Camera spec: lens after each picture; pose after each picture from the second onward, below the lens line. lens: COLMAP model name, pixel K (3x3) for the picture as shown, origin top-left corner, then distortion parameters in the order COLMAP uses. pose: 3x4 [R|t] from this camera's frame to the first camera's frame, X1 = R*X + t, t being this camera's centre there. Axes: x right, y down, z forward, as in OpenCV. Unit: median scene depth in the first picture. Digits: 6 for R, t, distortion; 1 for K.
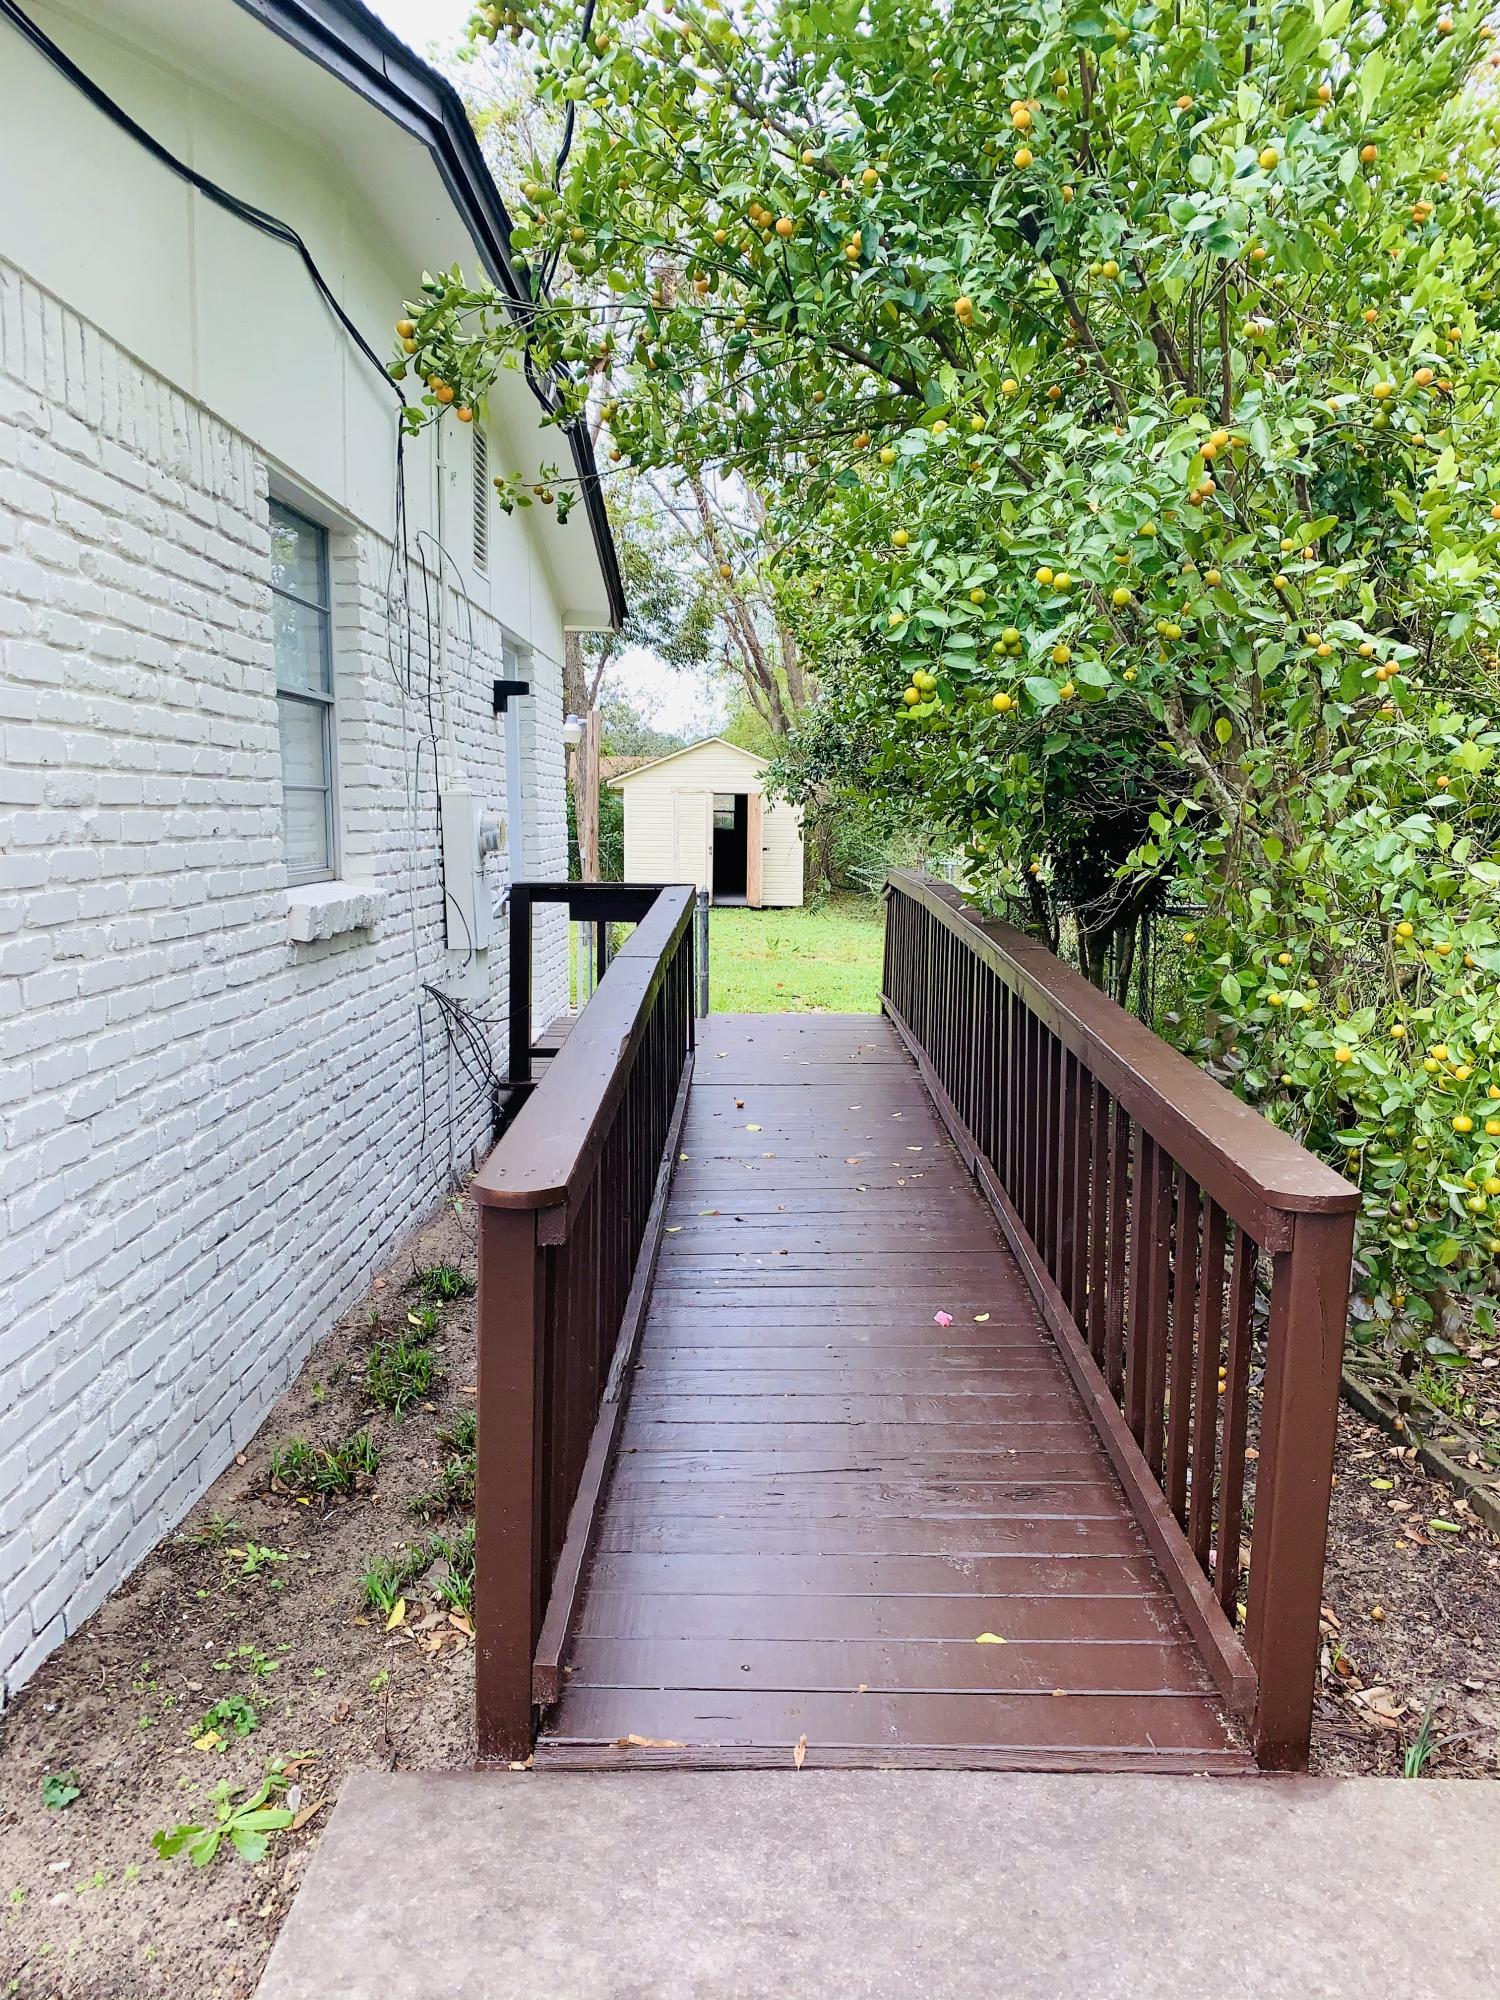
lens RADIAL K [[1541.4, 0, 709.8], [0, 1541.4, 1000.3], [0, 0, 1]] dist [0.031794, -0.006218]
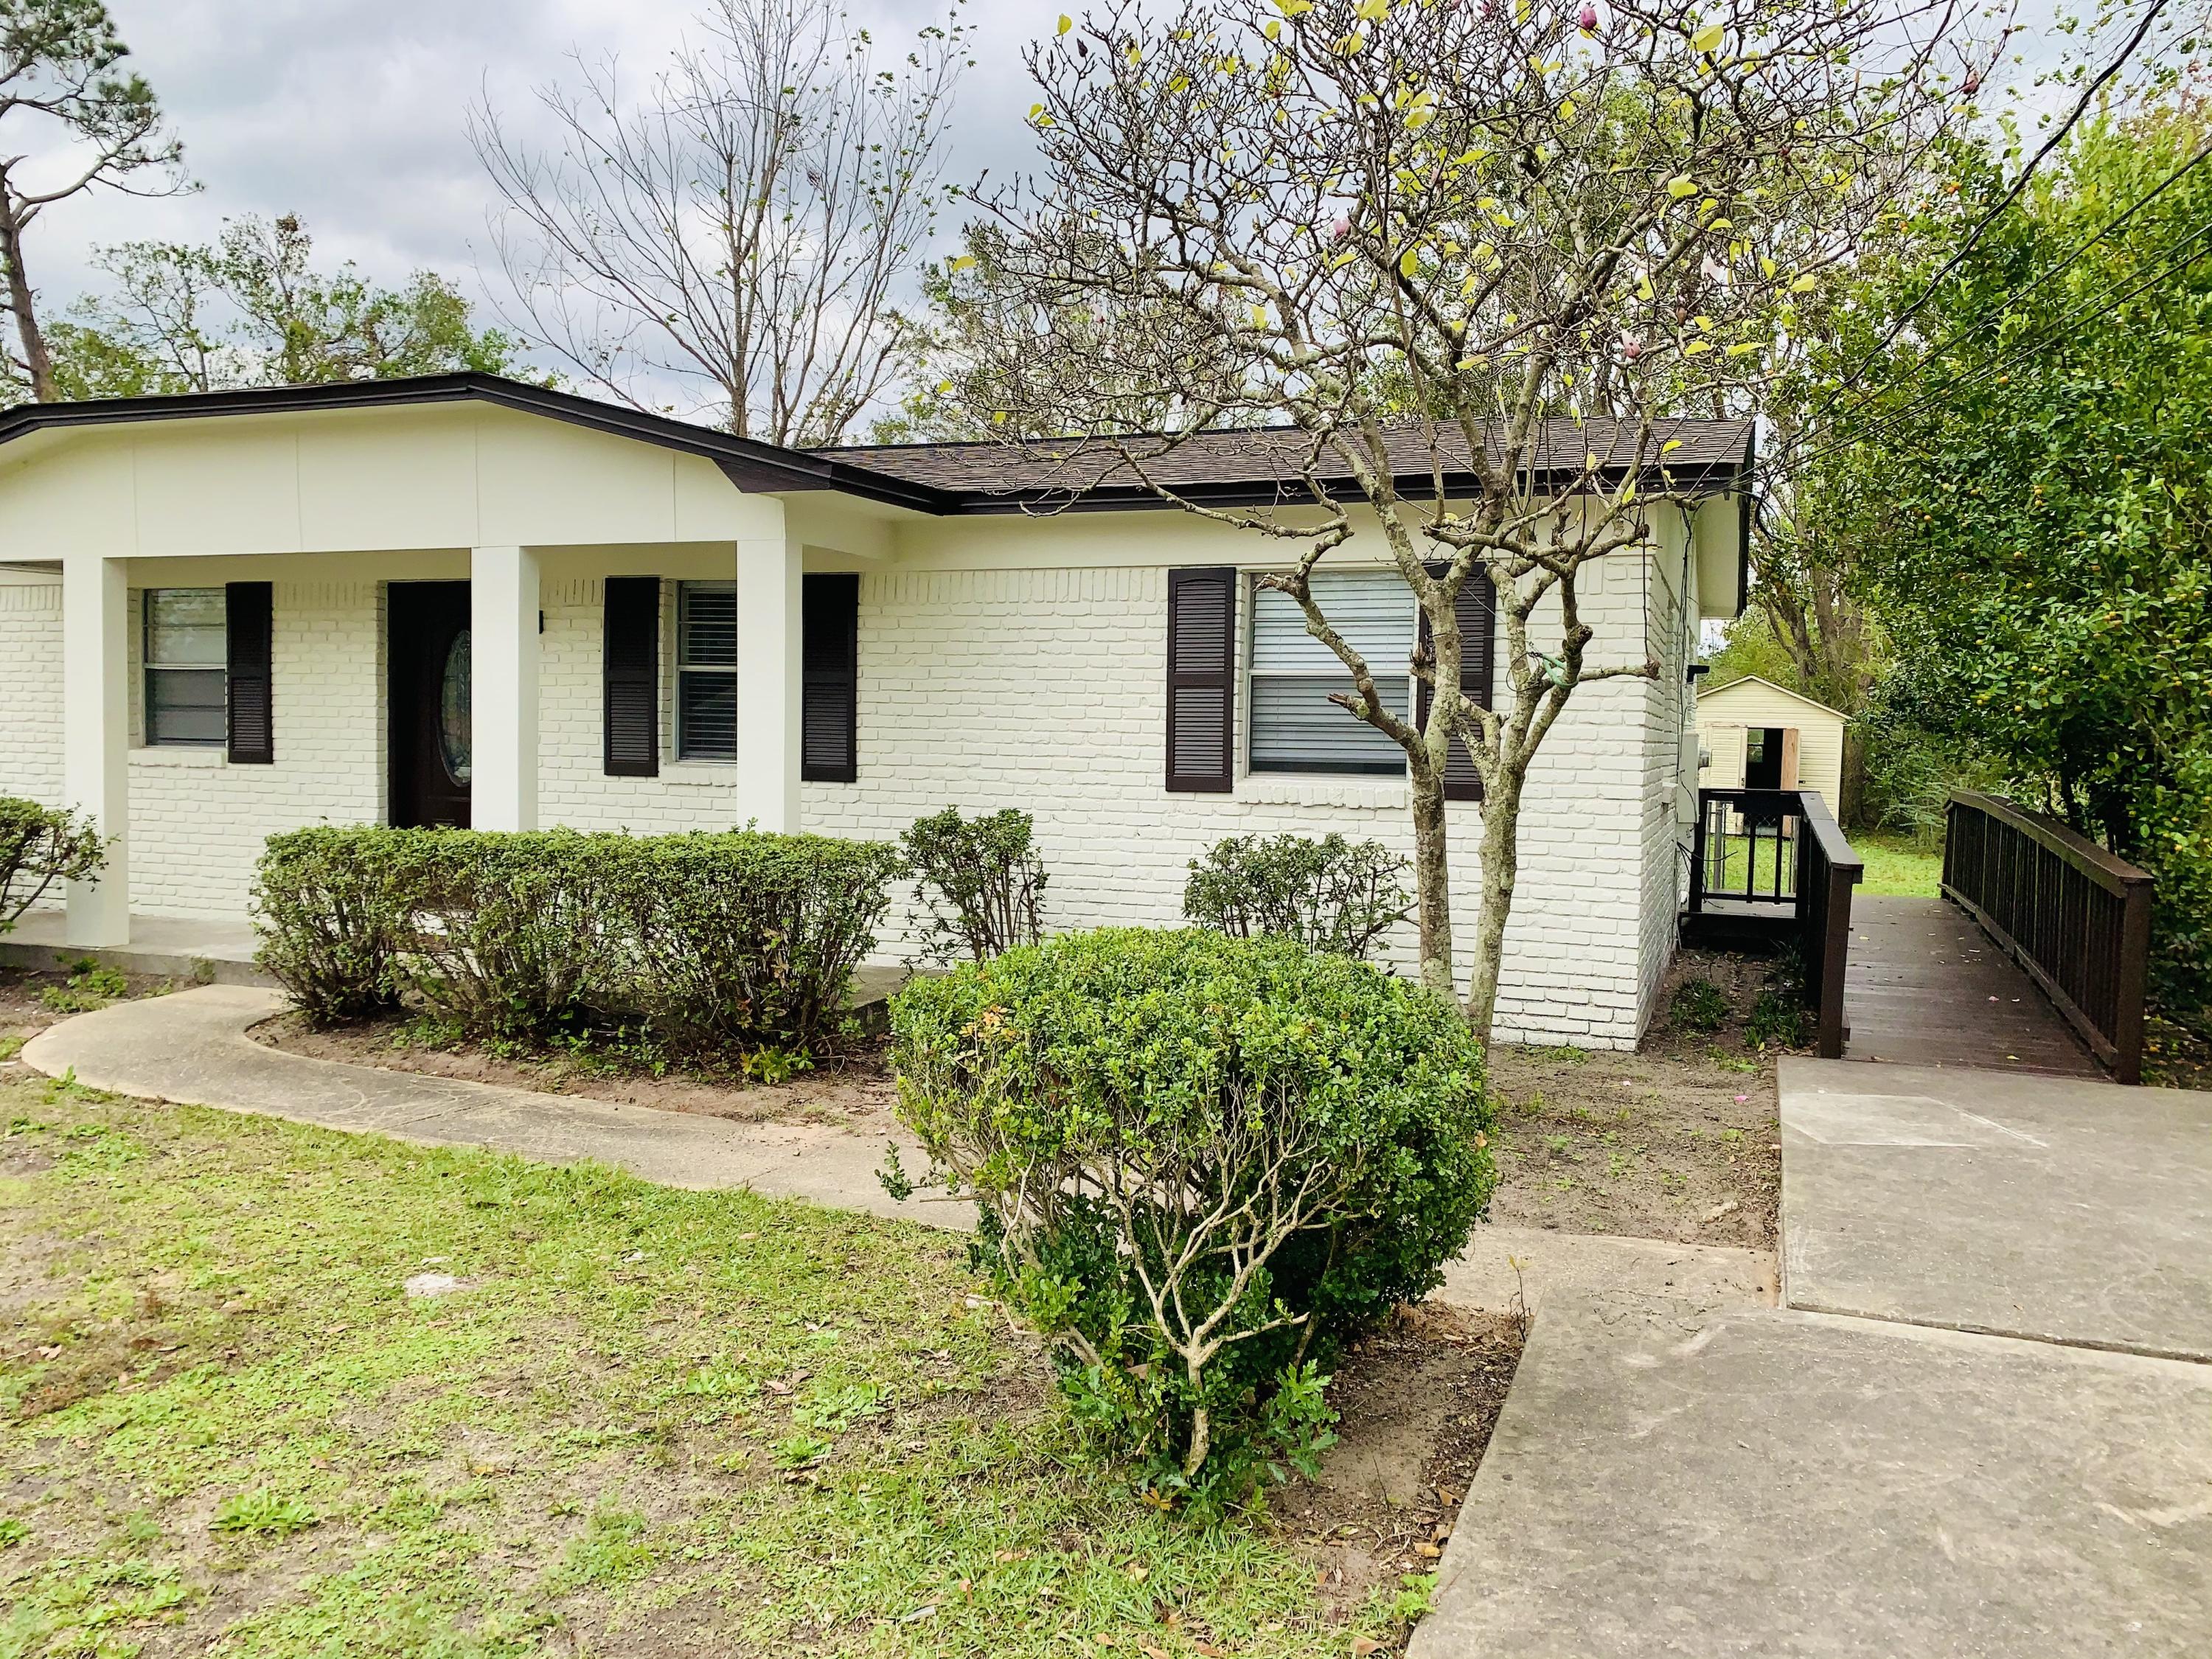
lens RADIAL K [[1704.8, 0, 1096.7], [0, 1704.8, 822.0], [0, 0, 1]] dist [0.031794, -0.006218]
pose [[0.943576, 0.034613, -0.329342, -0.153789], [-0.059936, 0.995948, -0.067049, 0.139069], [0.325687, 0.083005, 0.941827, -1.069268]]
